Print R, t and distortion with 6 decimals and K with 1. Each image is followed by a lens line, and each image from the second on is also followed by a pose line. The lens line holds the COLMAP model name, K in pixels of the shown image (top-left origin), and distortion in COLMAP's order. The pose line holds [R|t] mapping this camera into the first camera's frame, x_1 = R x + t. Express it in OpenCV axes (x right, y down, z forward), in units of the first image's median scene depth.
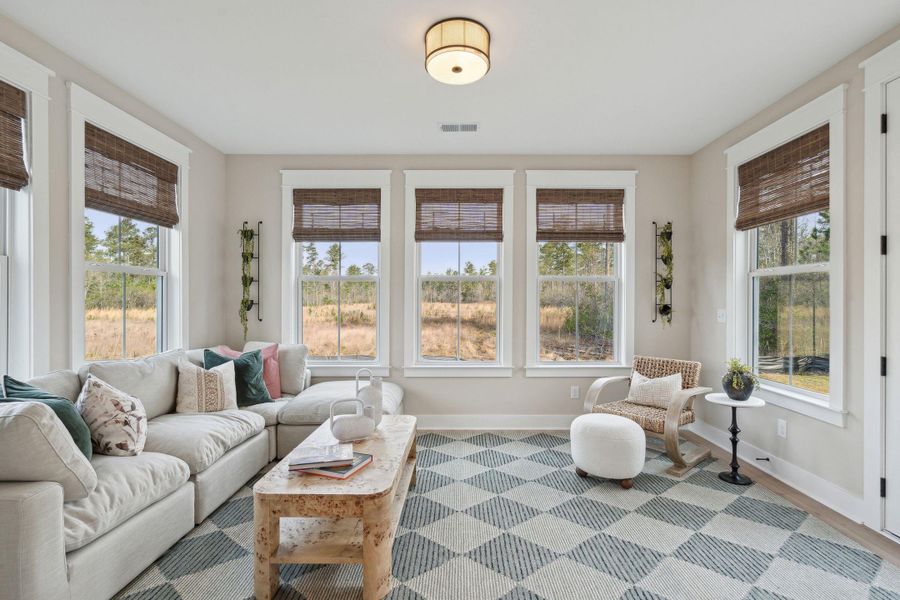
lens RADIAL K [[412.2, 0, 450.0], [0, 412.2, 300.0], [0, 0, 1]] dist [-0.000908, 0.000350]
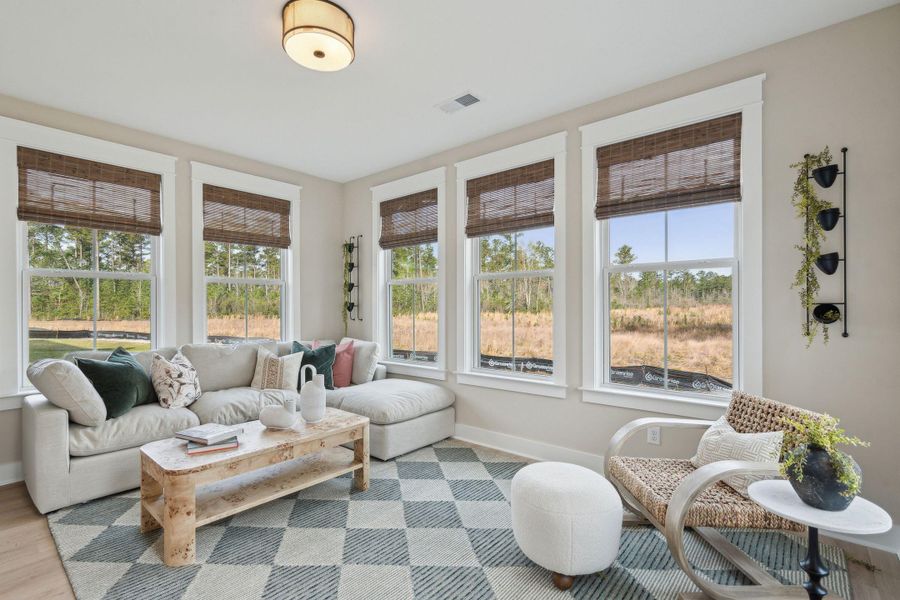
lens RADIAL K [[412.2, 0, 450.0], [0, 412.2, 300.0], [0, 0, 1]] dist [-0.000908, 0.000350]
pose [[0.766414, -0.013887, -0.642197, 0.553421], [0.006657, 0.999884, -0.013676, 0.012325], [0.642313, 0.006206, 0.766417, 0.306883]]
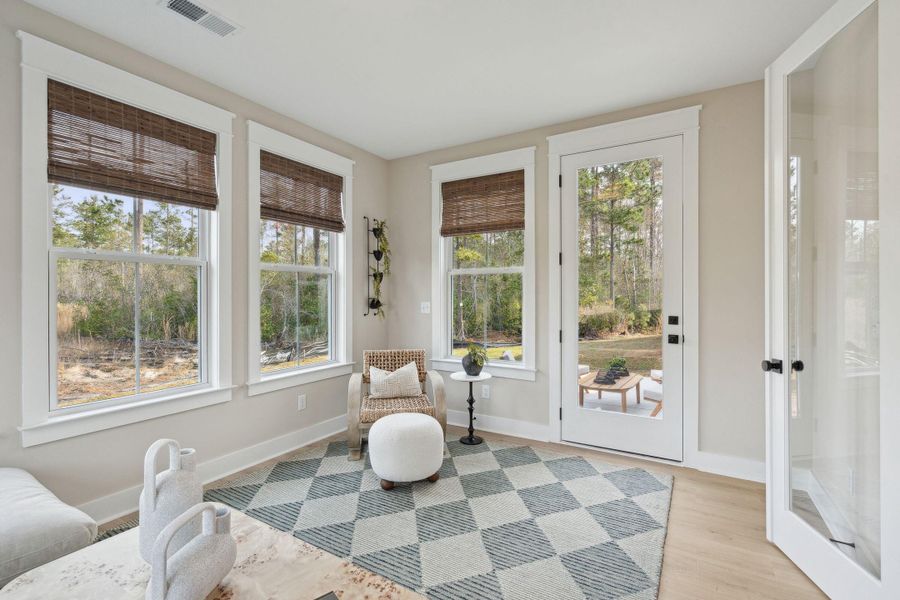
lens RADIAL K [[416.1, 0, 451.6], [0, 416.1, 295.9], [0, 0, 1]] dist [-0.001444, 0.000445]
pose [[0.508233, -0.003251, 0.861213, -0.319743], [-0.000613, 0.999991, 0.004136, 0.000661], [-0.861219, -0.002630, 0.508227, 0.341290]]
